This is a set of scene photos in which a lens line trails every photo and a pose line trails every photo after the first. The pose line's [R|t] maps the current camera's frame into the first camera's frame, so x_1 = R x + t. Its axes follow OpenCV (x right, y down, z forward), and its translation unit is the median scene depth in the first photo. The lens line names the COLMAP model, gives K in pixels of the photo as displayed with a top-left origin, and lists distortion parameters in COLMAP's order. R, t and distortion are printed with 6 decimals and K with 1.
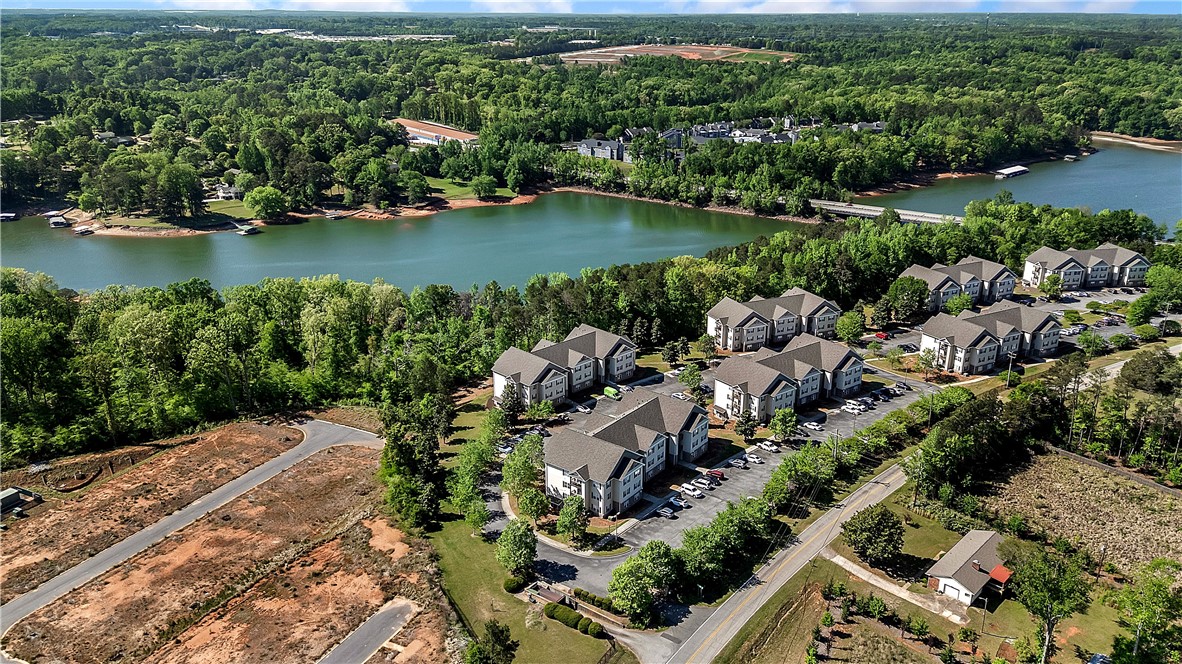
lens RADIAL K [[884.0, 0, 591.0], [0, 884.0, 332.0], [0, 0, 1]] dist [0.064446, -0.063109]
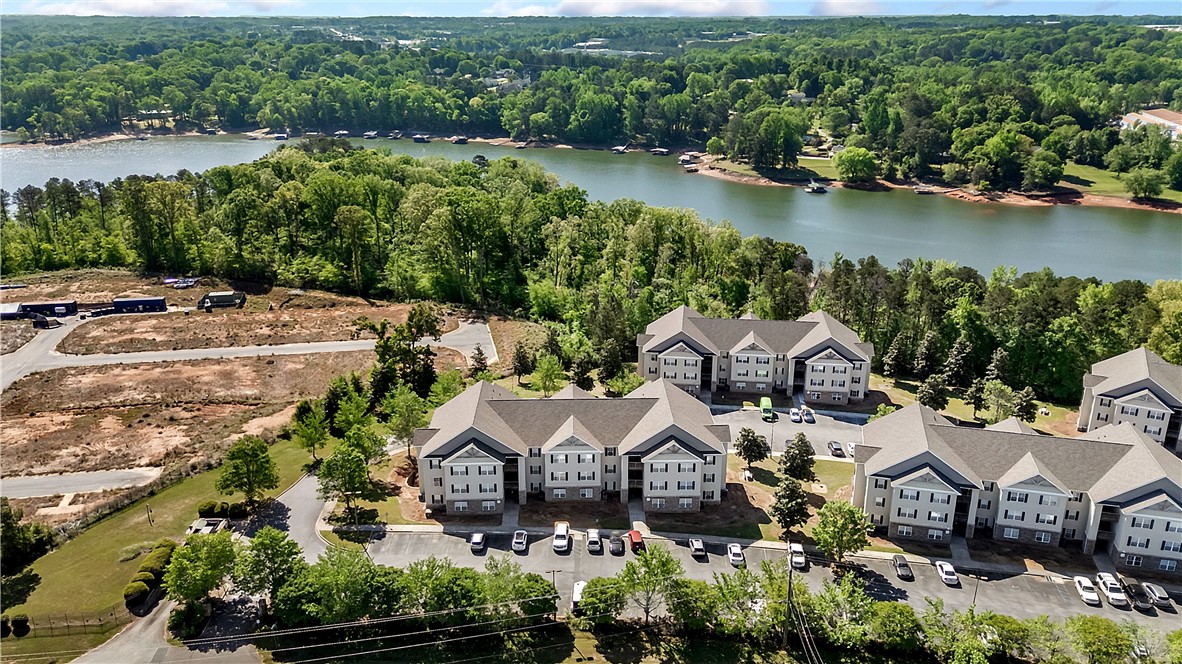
lens RADIAL K [[884.0, 0, 591.0], [0, 884.0, 332.0], [0, 0, 1]] dist [0.064446, -0.063109]
pose [[0.620080, 0.259068, -0.740530, 0.556553], [-0.263973, 0.957766, 0.114029, -0.035415], [0.738795, 0.124773, 0.662279, 0.597473]]
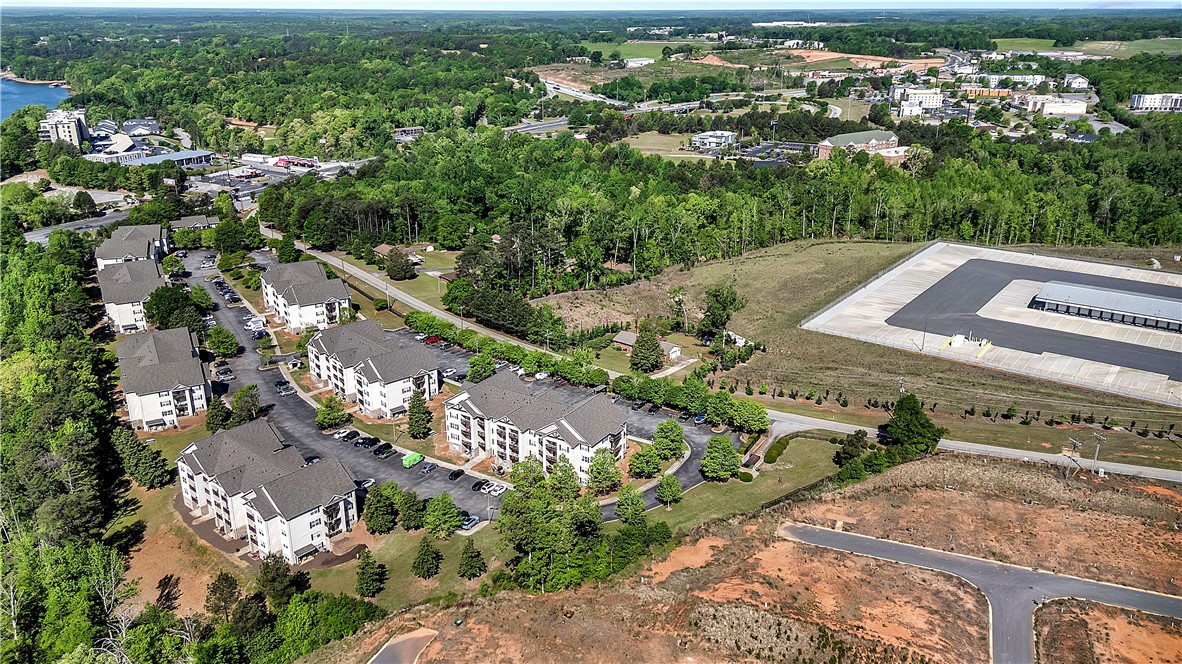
lens RADIAL K [[884.0, 0, 591.0], [0, 884.0, 332.0], [0, 0, 1]] dist [0.064446, -0.063109]
pose [[-0.078401, -0.344240, 0.935602, -0.961198], [0.348242, 0.869914, 0.349253, -0.326213], [-0.934120, 0.353198, 0.051677, 0.897198]]
